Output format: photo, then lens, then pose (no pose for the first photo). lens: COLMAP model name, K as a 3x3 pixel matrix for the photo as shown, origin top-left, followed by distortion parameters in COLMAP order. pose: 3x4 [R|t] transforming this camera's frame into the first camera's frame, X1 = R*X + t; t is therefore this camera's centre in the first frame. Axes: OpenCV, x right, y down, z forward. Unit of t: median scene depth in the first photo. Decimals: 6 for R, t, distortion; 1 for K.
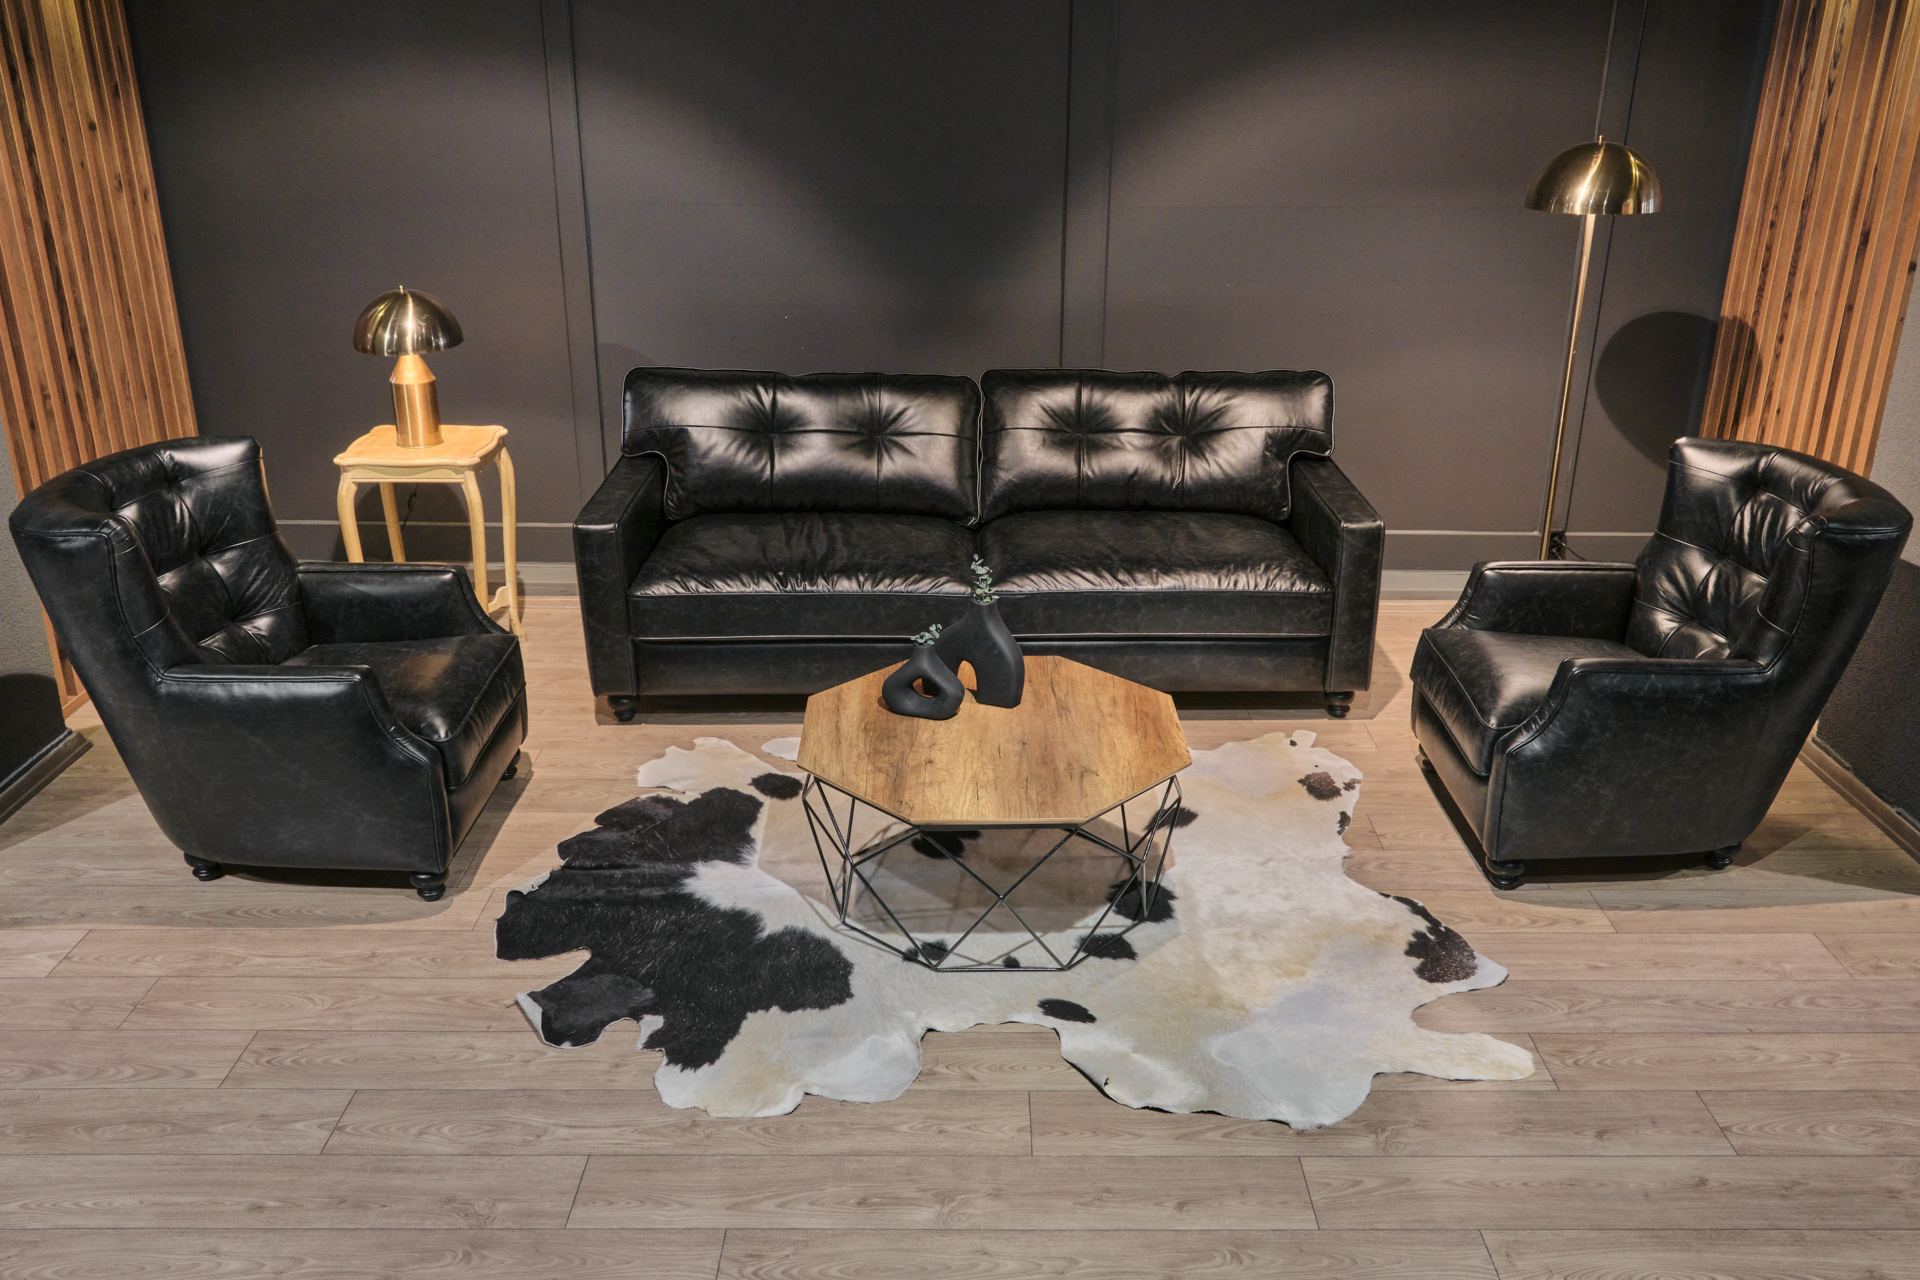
lens RADIAL K [[1628.5, 0, 994.3], [0, 1628.5, 645.3], [0, 0, 1]] dist [0.014615, 0.013360]
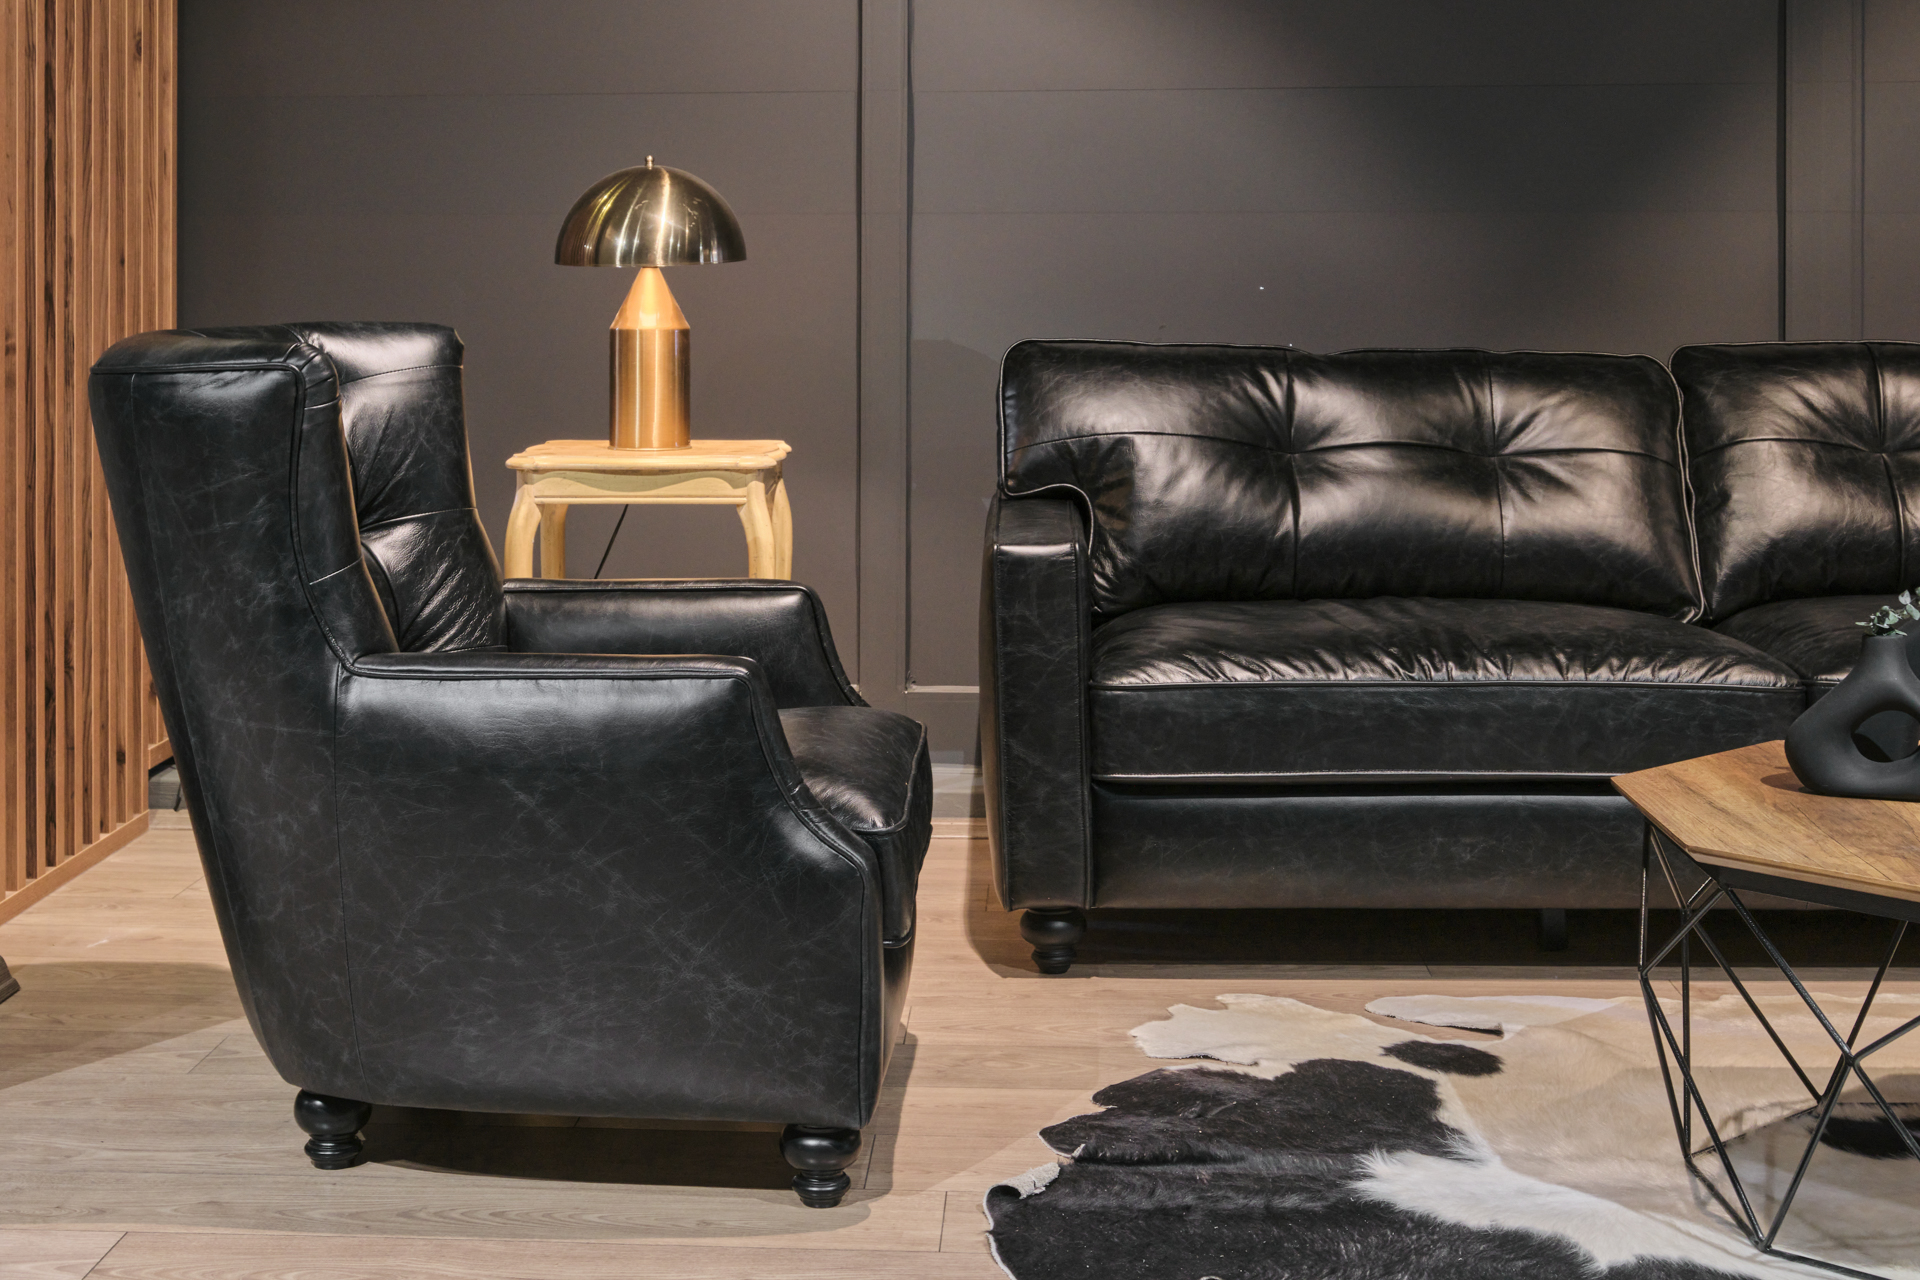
lens RADIAL K [[2821.8, 0, 833.3], [0, 2821.8, 276.9], [0, 0, 1]] dist [-0.024228, -0.040930]
pose [[0.996150, -0.012548, -0.086767, -0.220568], [-0.020235, 0.930075, -0.366811, 0.166165], [0.085303, 0.367154, 0.926240, 0.140124]]
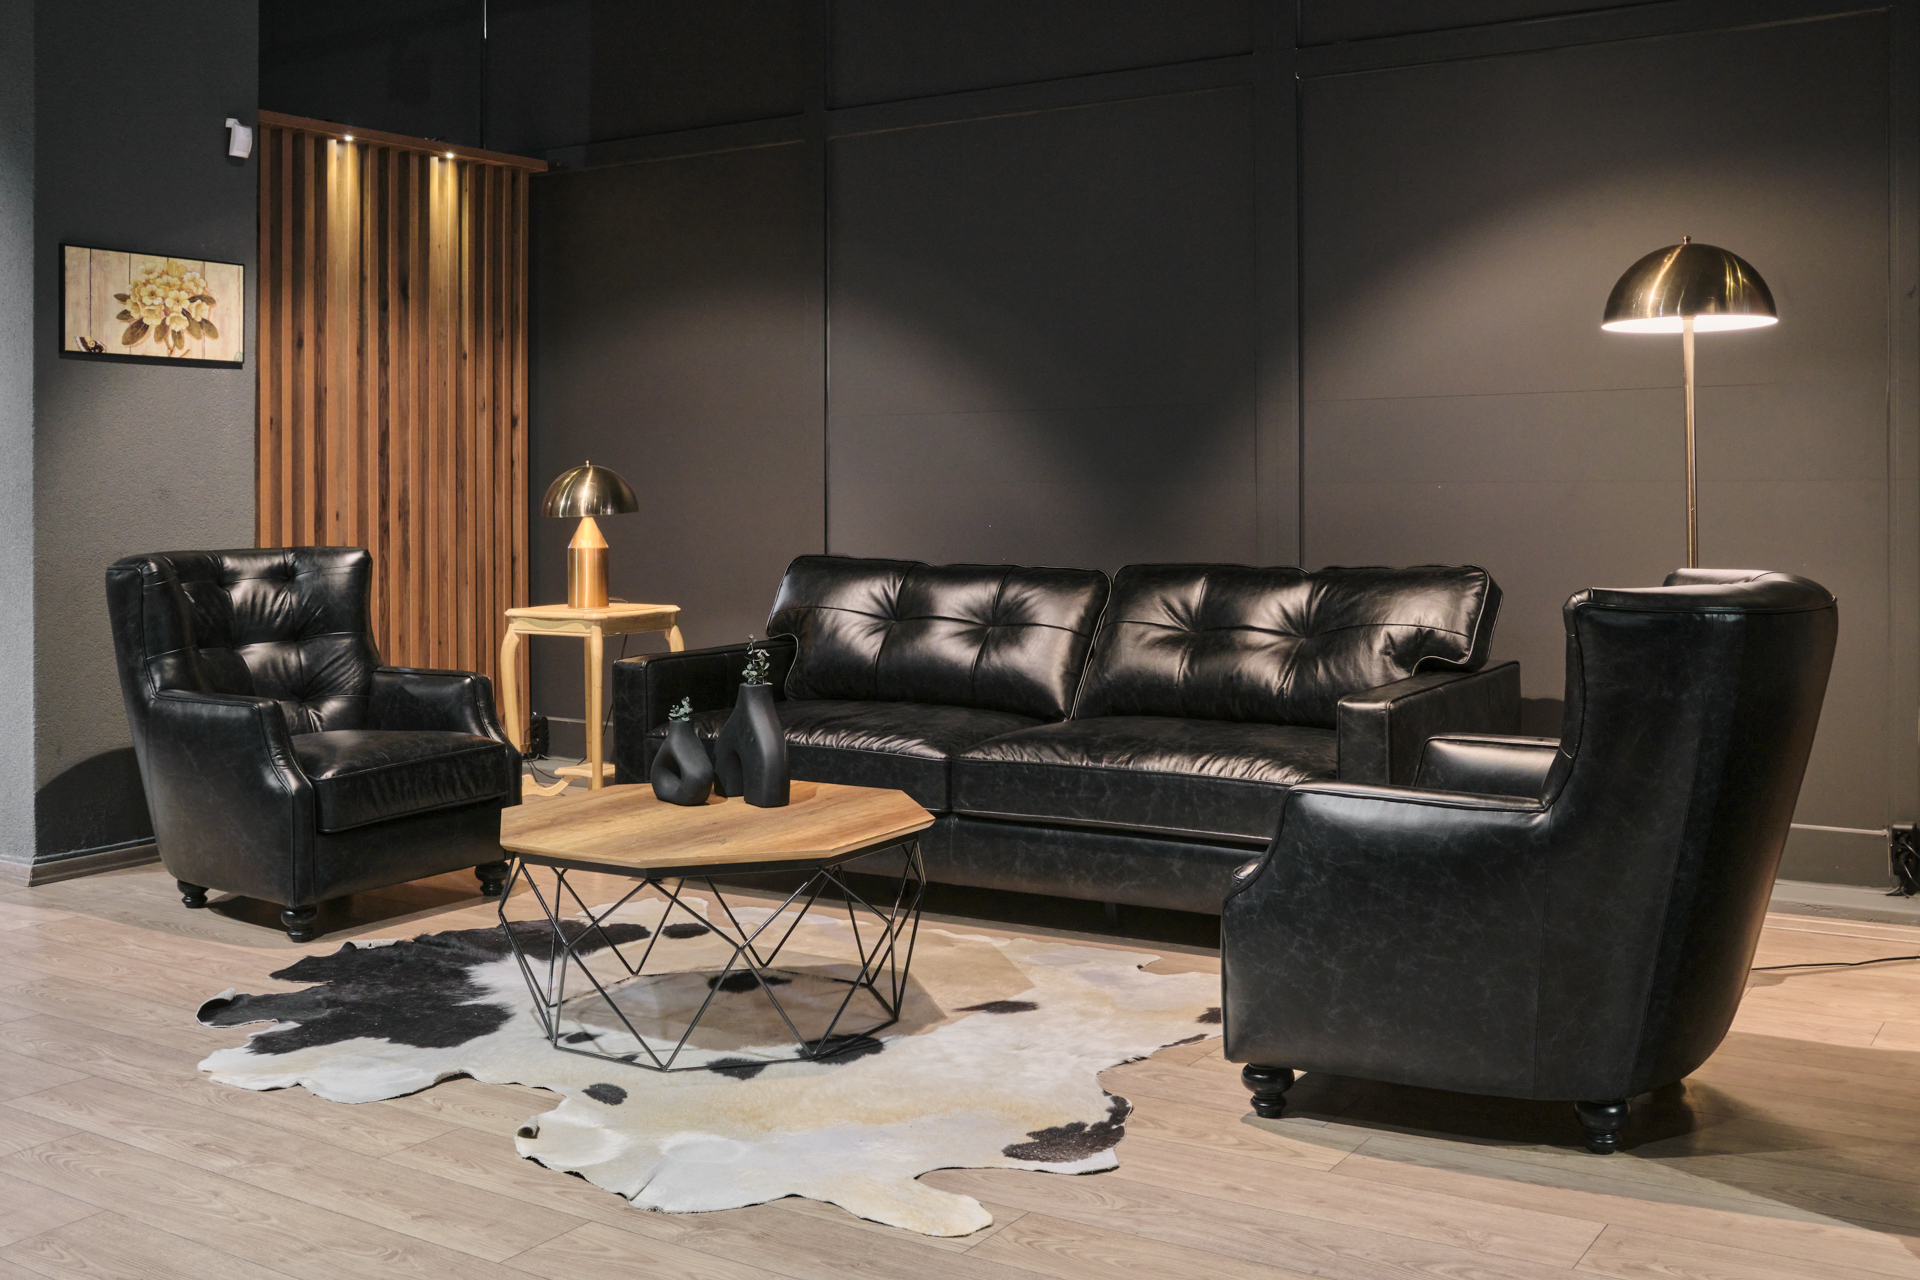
lens RADIAL K [[1925.4, 0, 953.0], [0, 1925.4, 486.7], [0, 0, 1]] dist [-0.064437, 0.029642]
pose [[0.827714, -0.014820, -0.560955, 0.566212], [-0.192009, 0.931831, -0.307936, 0.146900], [0.527278, 0.362591, 0.768444, 0.144897]]
